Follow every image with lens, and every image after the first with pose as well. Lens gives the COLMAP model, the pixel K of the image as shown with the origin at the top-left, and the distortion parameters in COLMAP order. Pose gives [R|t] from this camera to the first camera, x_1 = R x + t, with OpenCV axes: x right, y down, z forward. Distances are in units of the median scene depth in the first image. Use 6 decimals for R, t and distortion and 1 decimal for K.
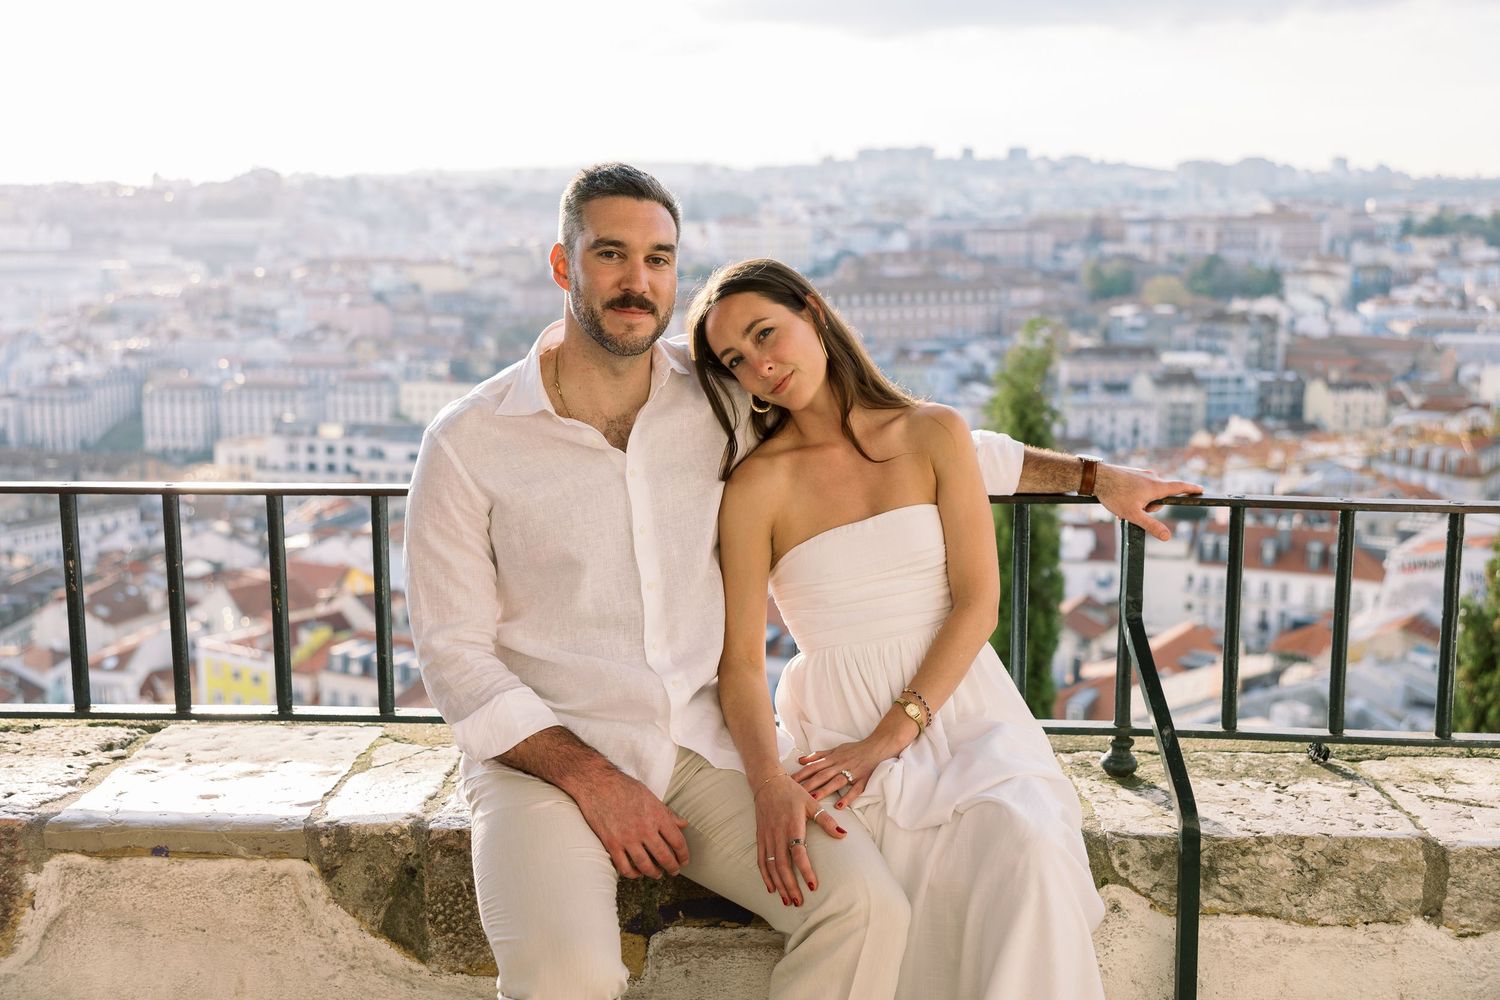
lens RADIAL K [[1239.7, 0, 750.0], [0, 1239.7, 500.0], [0, 0, 1]] dist [0.046946, 0.000654]
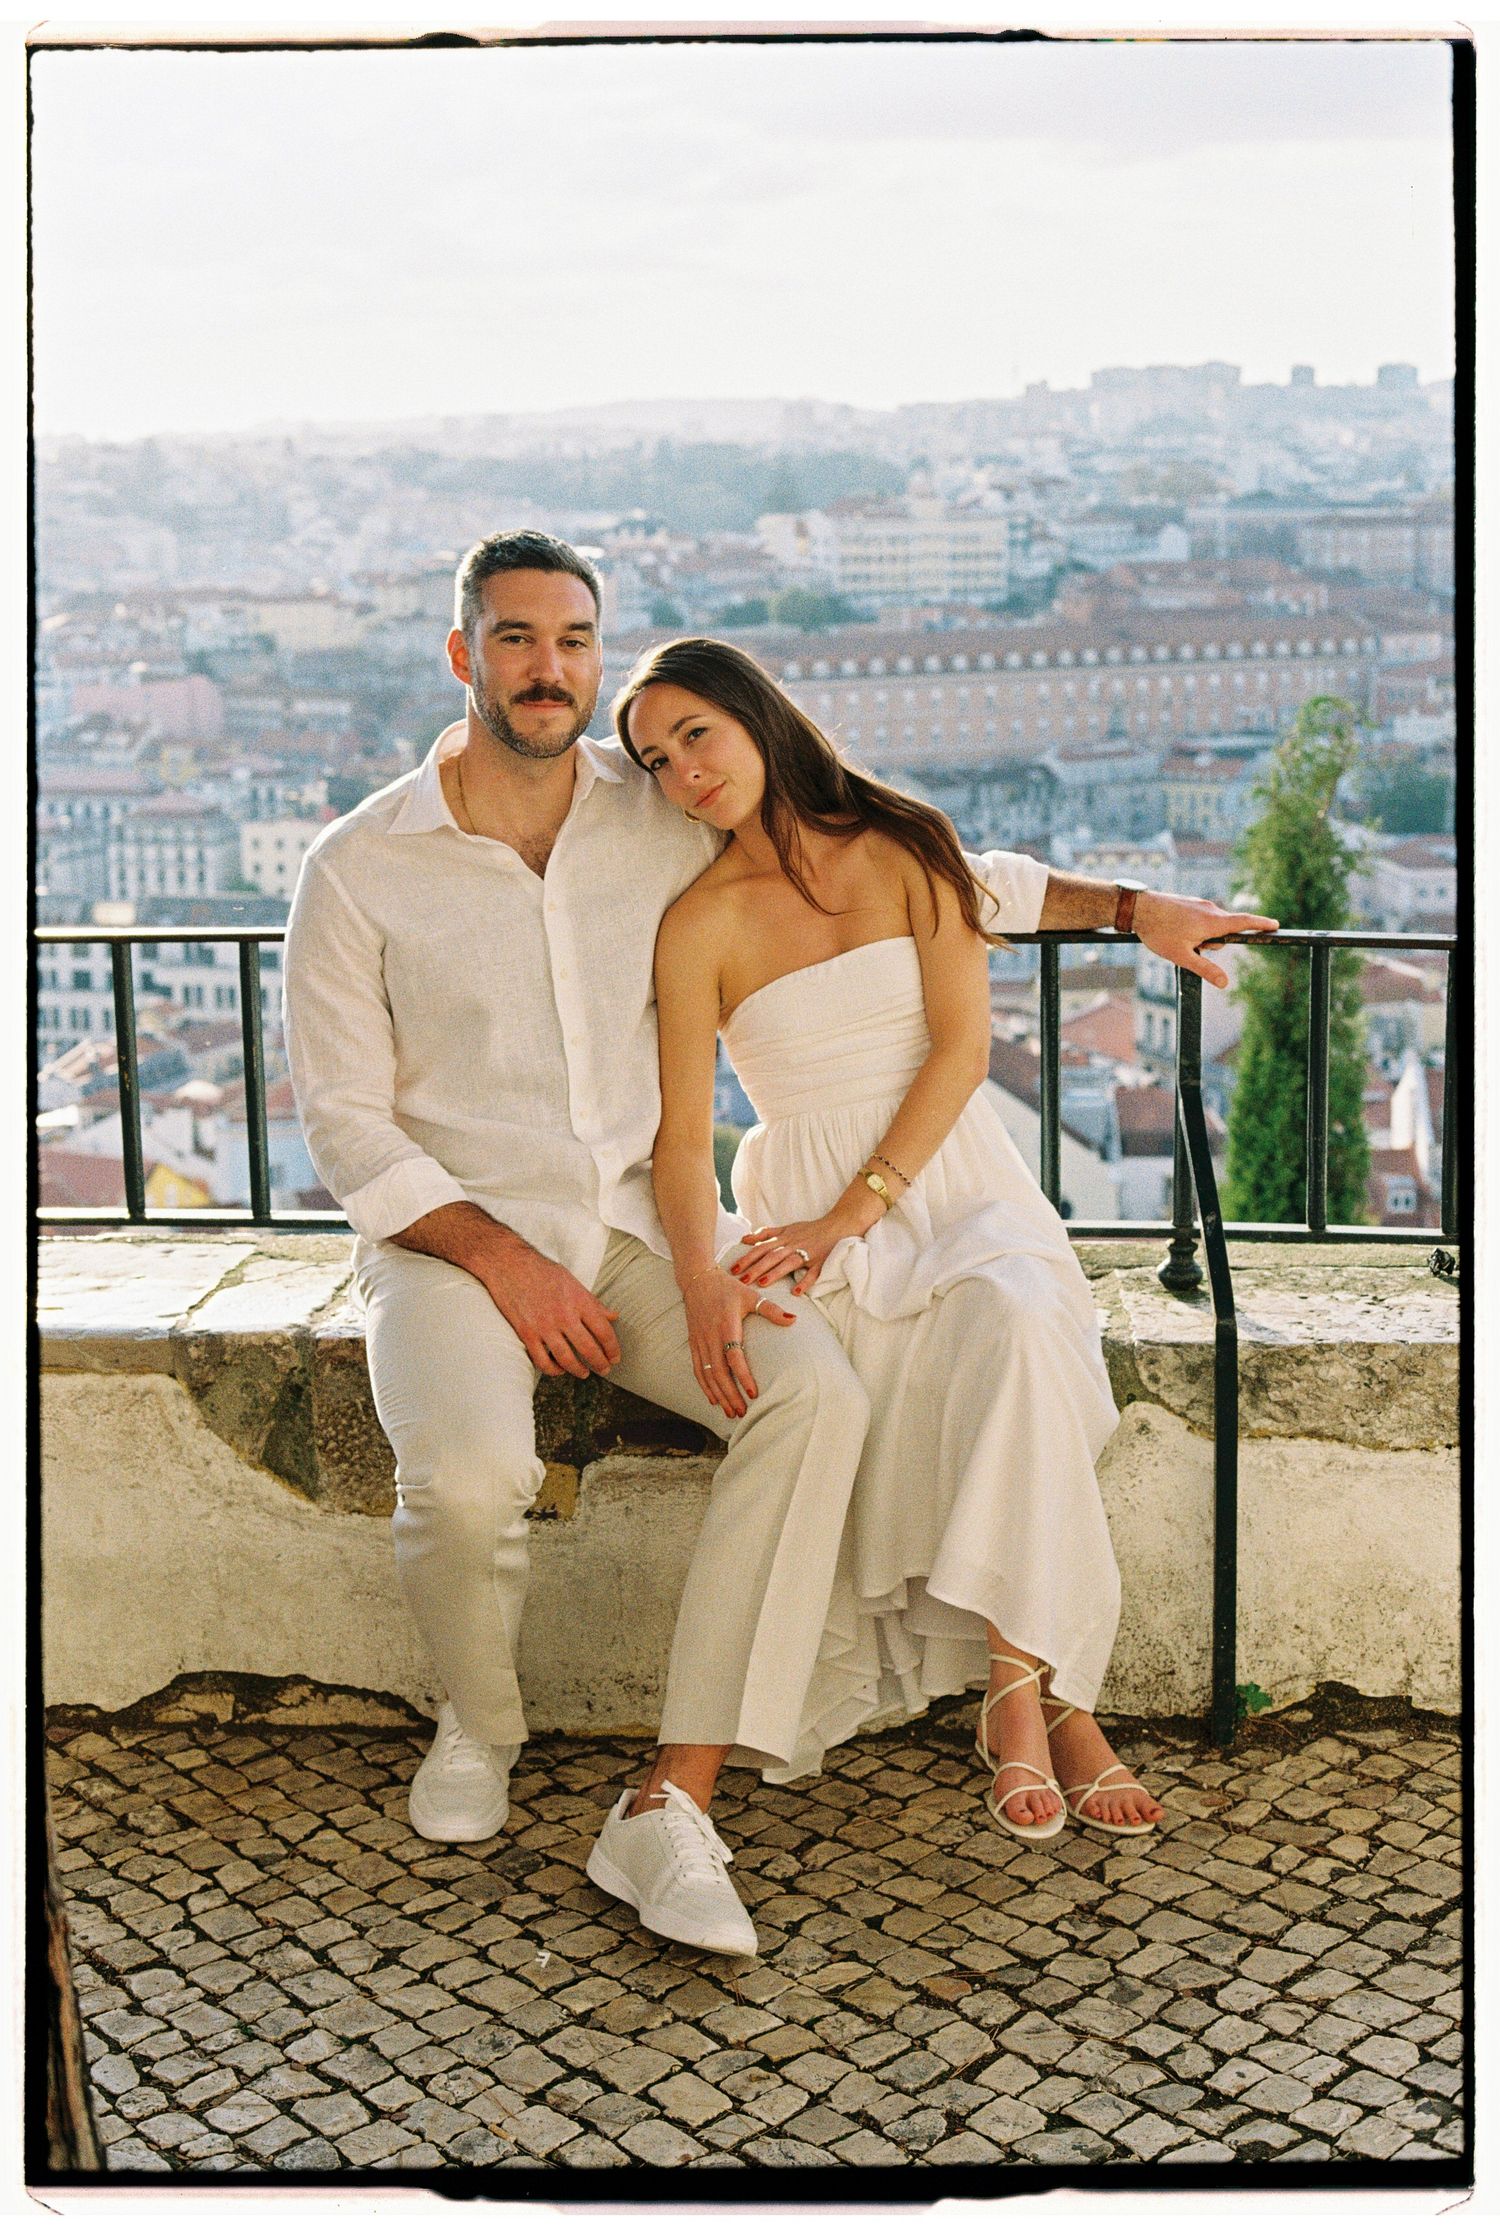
lens RADIAL K [[2605.4, 0, 845.5], [0, 2605.4, 1146.8], [0, 0, 1]] dist [-0.024791, 0.100741]
pose [[0.999106, -0.004020, -0.042078, 0.166383], [0.005251, 0.999560, 0.029190, 0.087560], [0.041942, -0.029385, 0.998688, -0.705650]]
